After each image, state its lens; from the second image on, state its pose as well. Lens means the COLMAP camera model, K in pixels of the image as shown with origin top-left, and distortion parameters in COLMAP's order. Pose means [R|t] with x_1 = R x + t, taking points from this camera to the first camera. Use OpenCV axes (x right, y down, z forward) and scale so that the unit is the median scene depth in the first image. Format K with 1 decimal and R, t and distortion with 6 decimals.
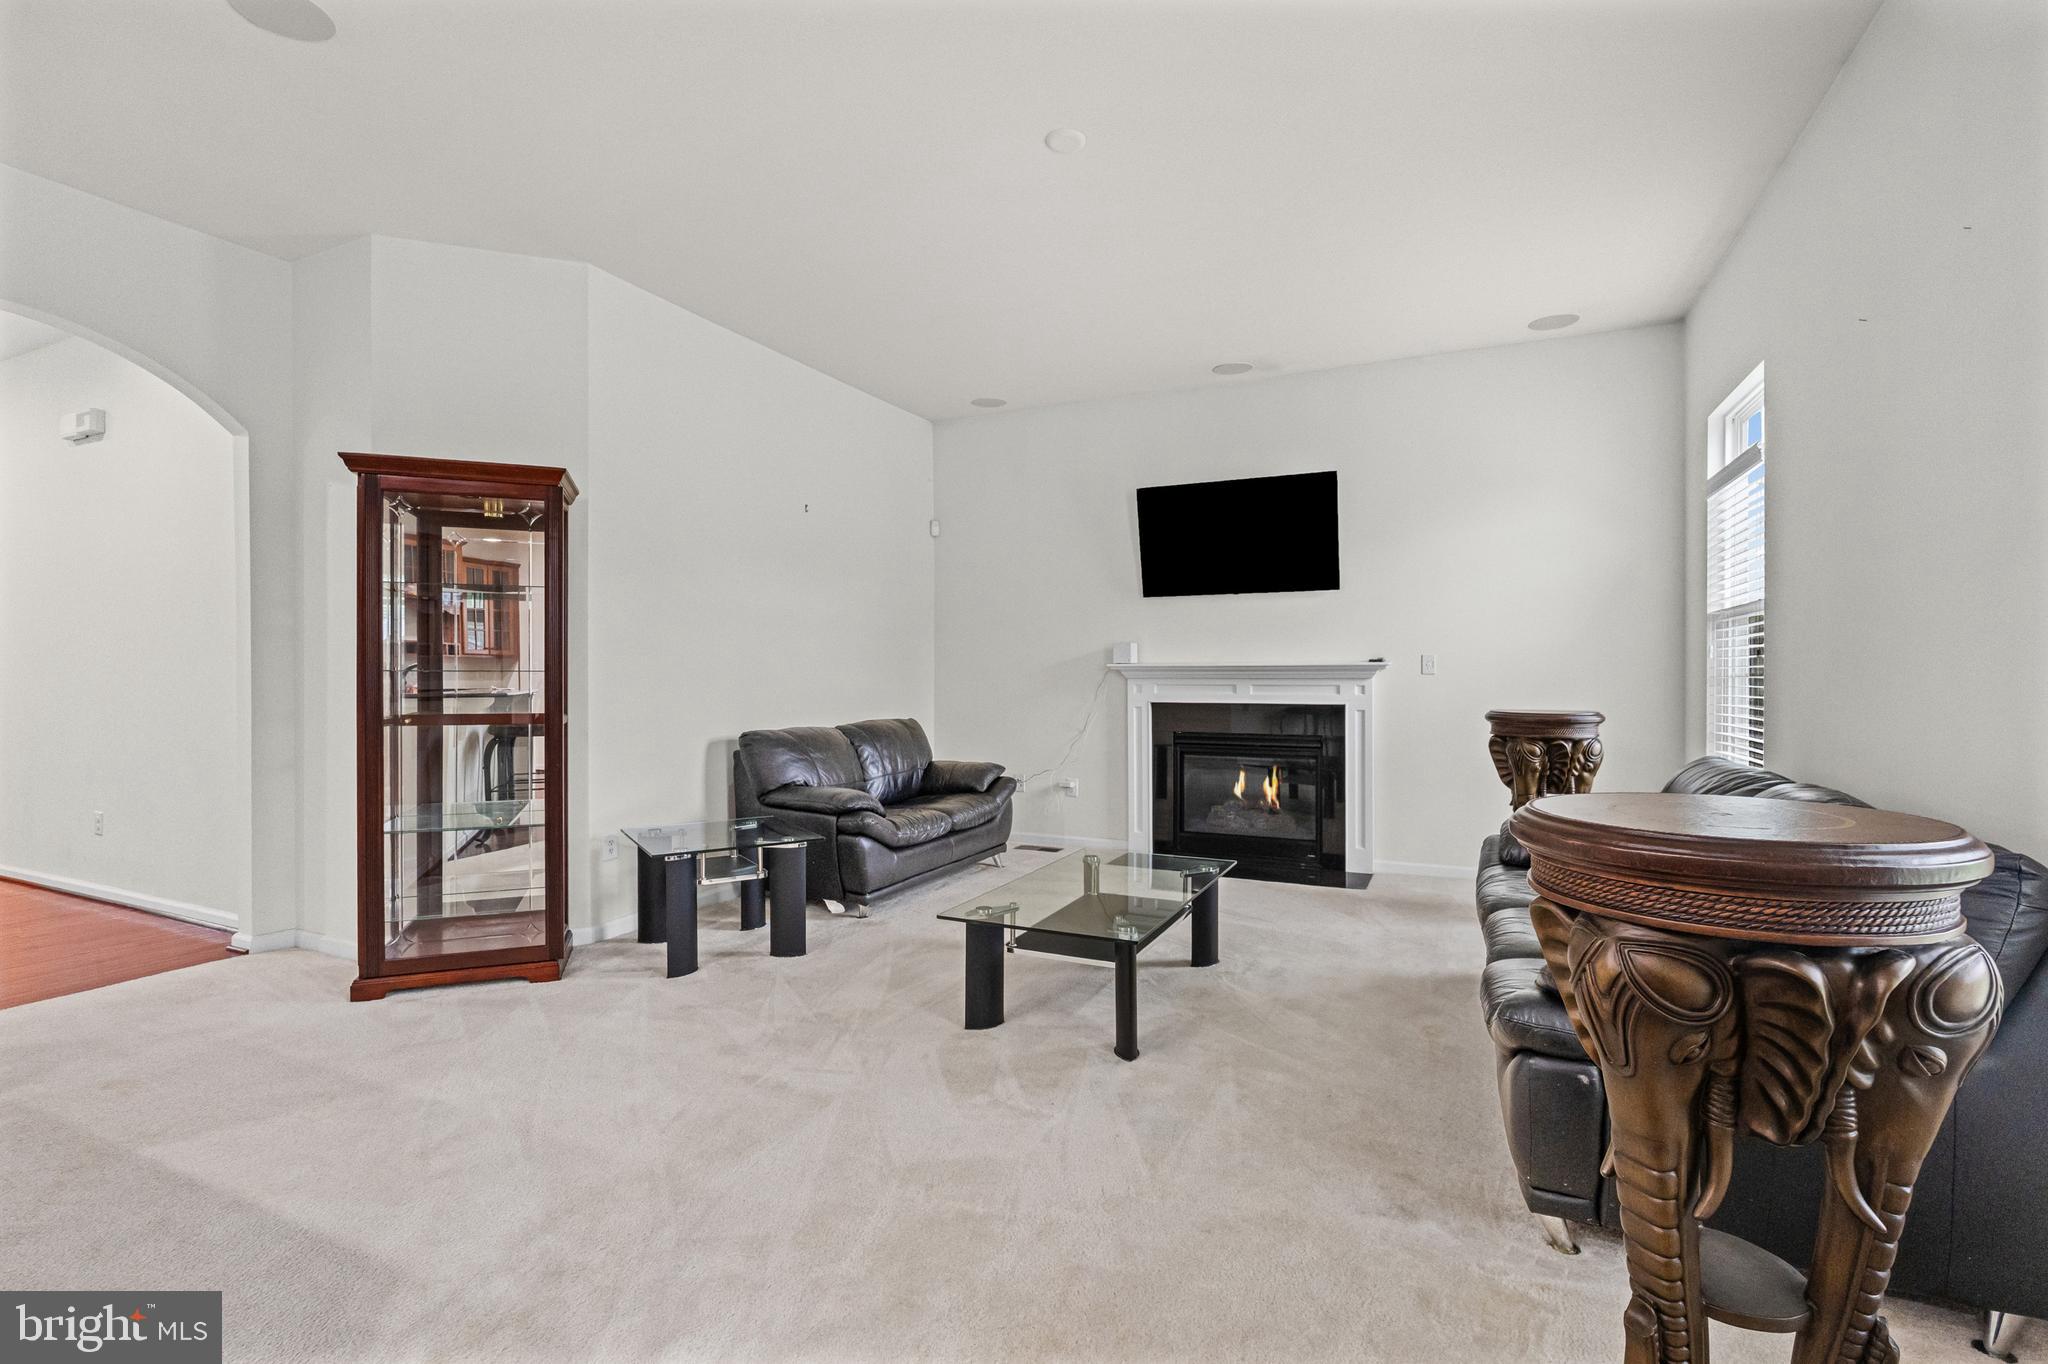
lens RADIAL K [[917.2, 0, 1023.1], [0, 917.2, 679.1], [0, 0, 1]] dist [-0.009999, 0.000503]
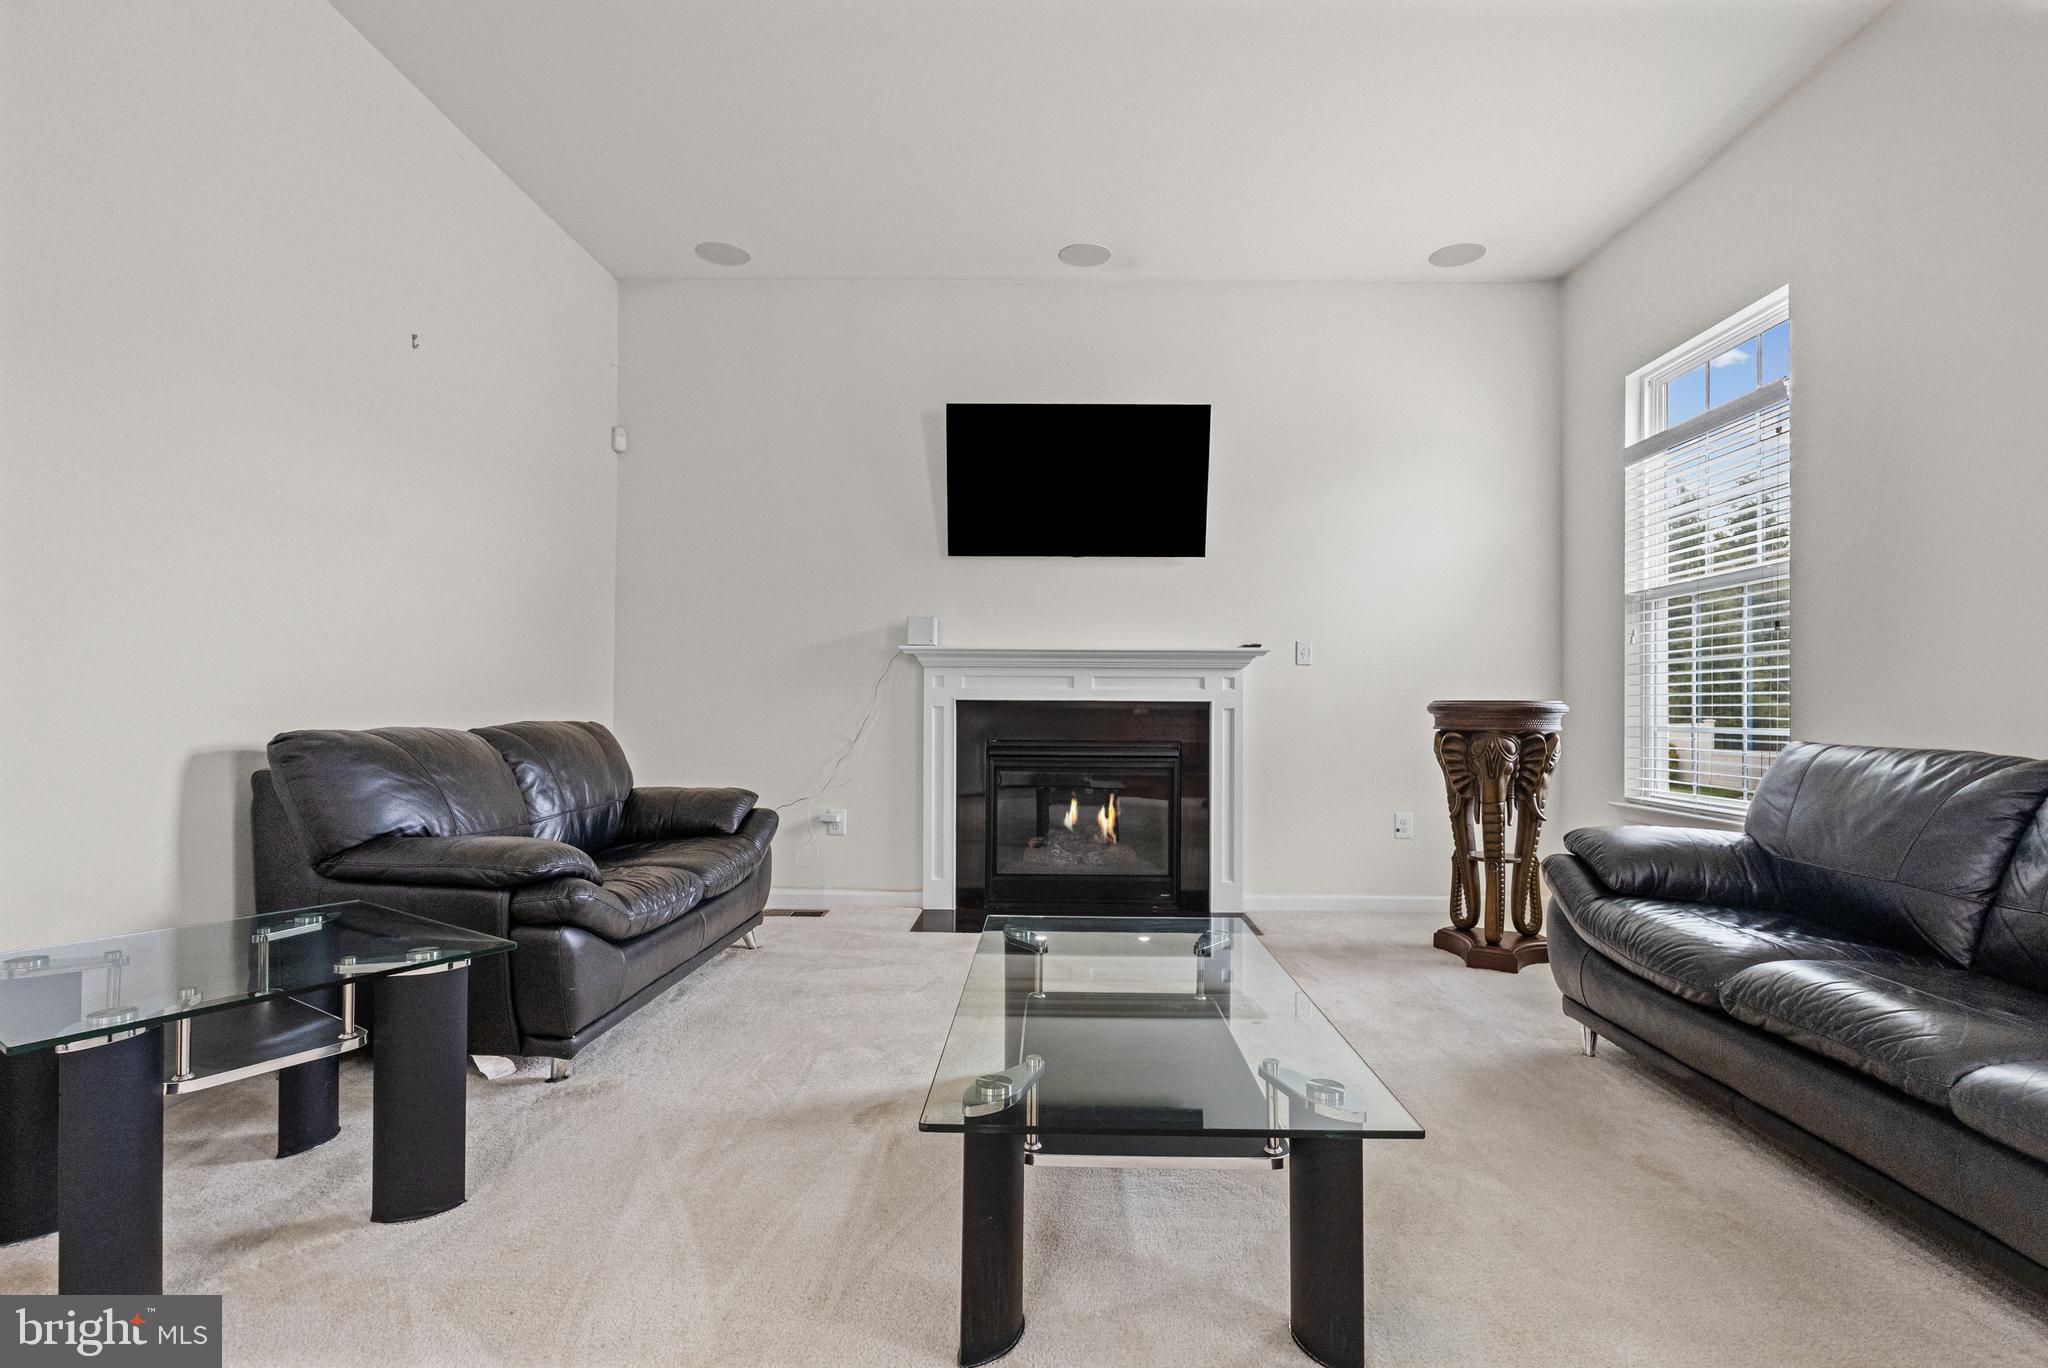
lens RADIAL K [[917.2, 0, 1020.5], [0, 917.2, 701.3], [0, 0, 1]] dist [-0.009999, 0.000503]
pose [[0.908647, 0.011895, 0.417395, -0.143095], [-0.006158, 0.999867, -0.015091, 0.044288], [-0.417519, 0.011142, 0.908600, 0.375847]]
